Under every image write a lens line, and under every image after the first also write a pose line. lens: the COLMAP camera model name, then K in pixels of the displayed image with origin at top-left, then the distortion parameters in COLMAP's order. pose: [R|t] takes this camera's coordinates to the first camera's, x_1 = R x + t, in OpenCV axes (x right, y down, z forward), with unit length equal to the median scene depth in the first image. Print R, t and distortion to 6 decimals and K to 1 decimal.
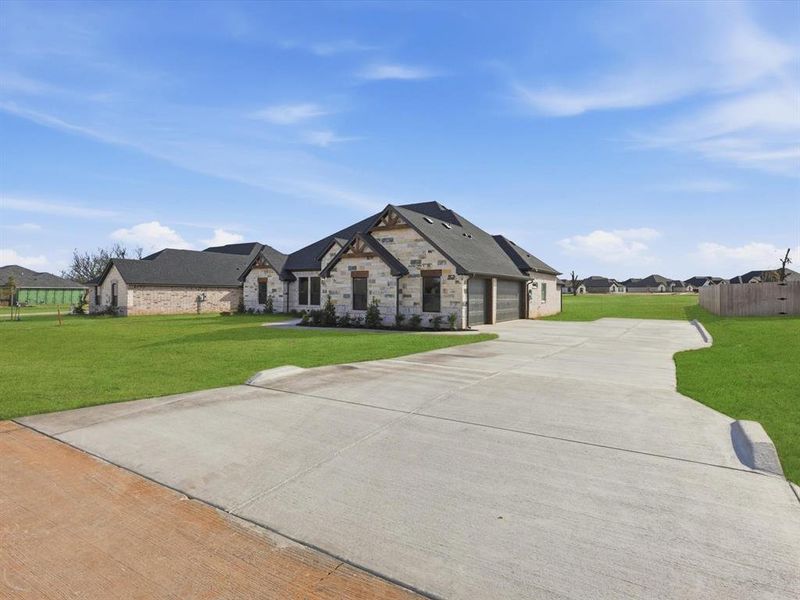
lens RADIAL K [[420.3, 0, 400.3], [0, 420.3, 294.2], [0, 0, 1]] dist [-0.002825, 0.004058]
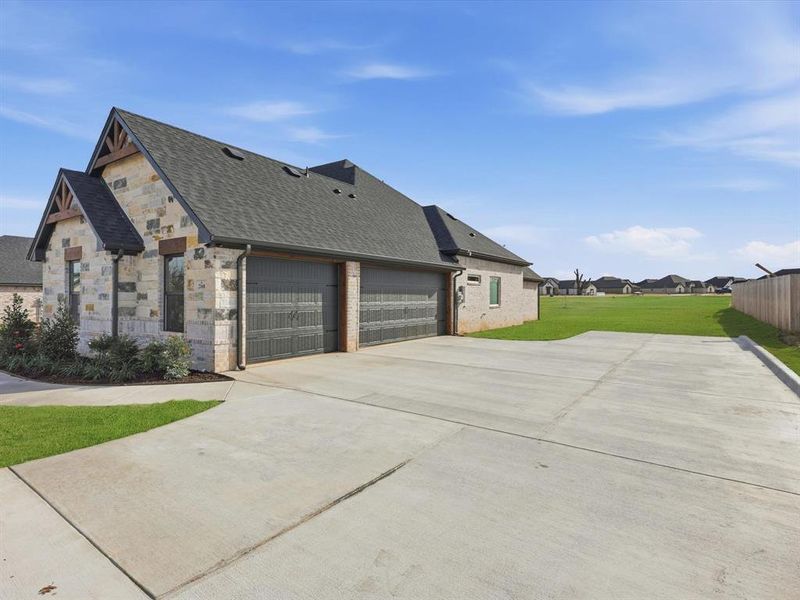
lens RADIAL K [[420.3, 0, 398.5], [0, 420.3, 300.0], [0, 0, 1]] dist [-0.002825, 0.004058]
pose [[0.999447, -0.003557, -0.033054, 0.238539], [0.003803, 0.999966, 0.007380, 0.004133], [0.033026, -0.007502, 0.999426, 0.394287]]
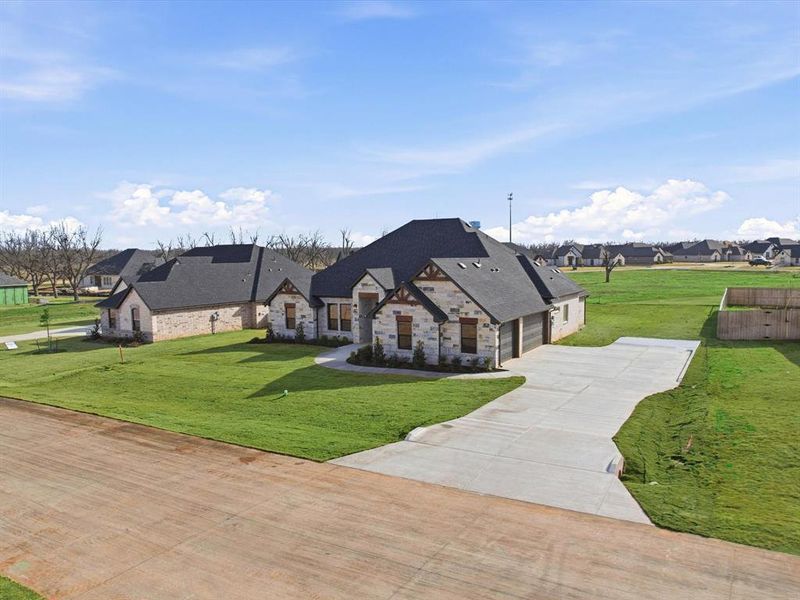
lens RADIAL K [[563.9, 0, 402.2], [0, 563.9, 302.9], [0, 0, 1]] dist [-0.053225, 0.014453]
pose [[0.999351, -0.021413, 0.028982, -0.112786], [0.019048, 0.996647, 0.079568, -0.163699], [-0.030589, -0.078964, 0.996408, -0.406352]]
